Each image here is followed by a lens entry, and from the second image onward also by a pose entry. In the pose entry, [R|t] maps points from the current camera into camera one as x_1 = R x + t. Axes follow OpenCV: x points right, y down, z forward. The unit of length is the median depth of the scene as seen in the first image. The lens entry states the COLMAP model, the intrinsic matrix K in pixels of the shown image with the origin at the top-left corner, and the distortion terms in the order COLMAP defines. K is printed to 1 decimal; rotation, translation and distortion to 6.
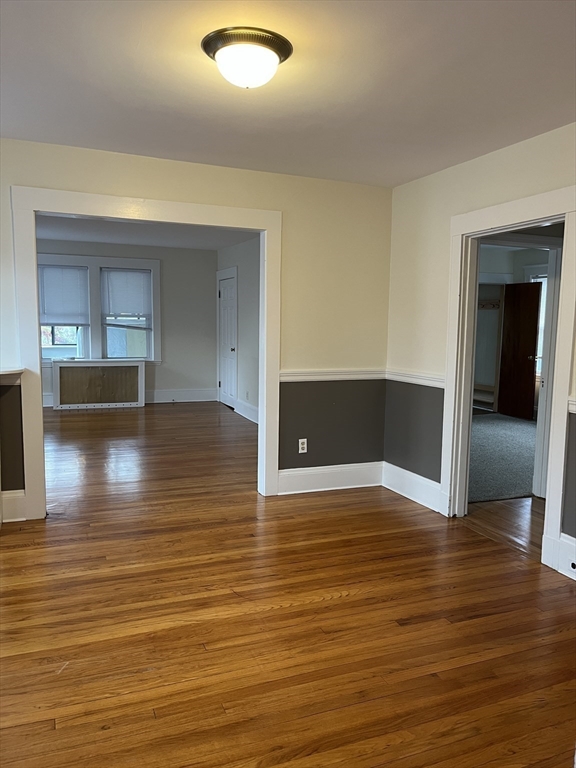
lens RADIAL K [[580.0, 0, 288.5], [0, 580.0, 386.9], [0, 0, 1]] dist [0.075166, -0.121336]
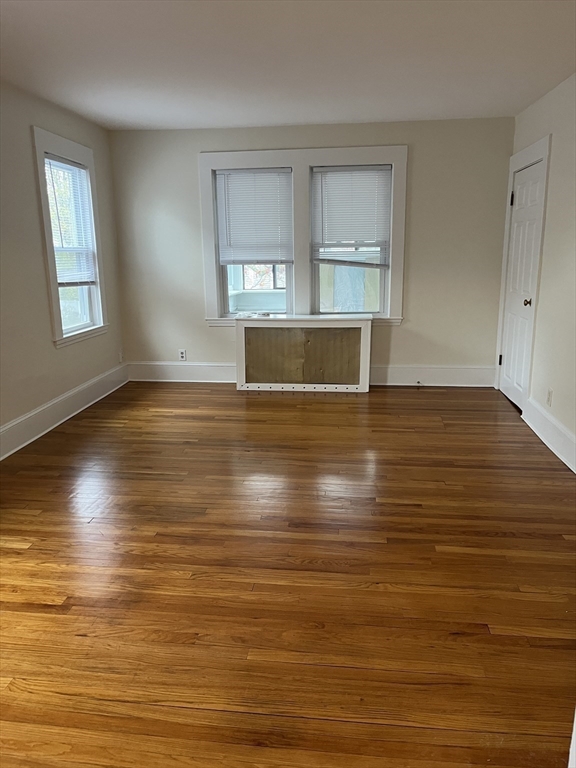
lens RADIAL K [[580.0, 0, 288.5], [0, 580.0, 386.9], [0, 0, 1]] dist [0.075166, -0.121336]
pose [[0.876552, 0.083138, -0.474073, -0.027021], [-0.027415, 0.991994, 0.123277, -0.047143], [0.480526, -0.095062, 0.871813, 0.416516]]
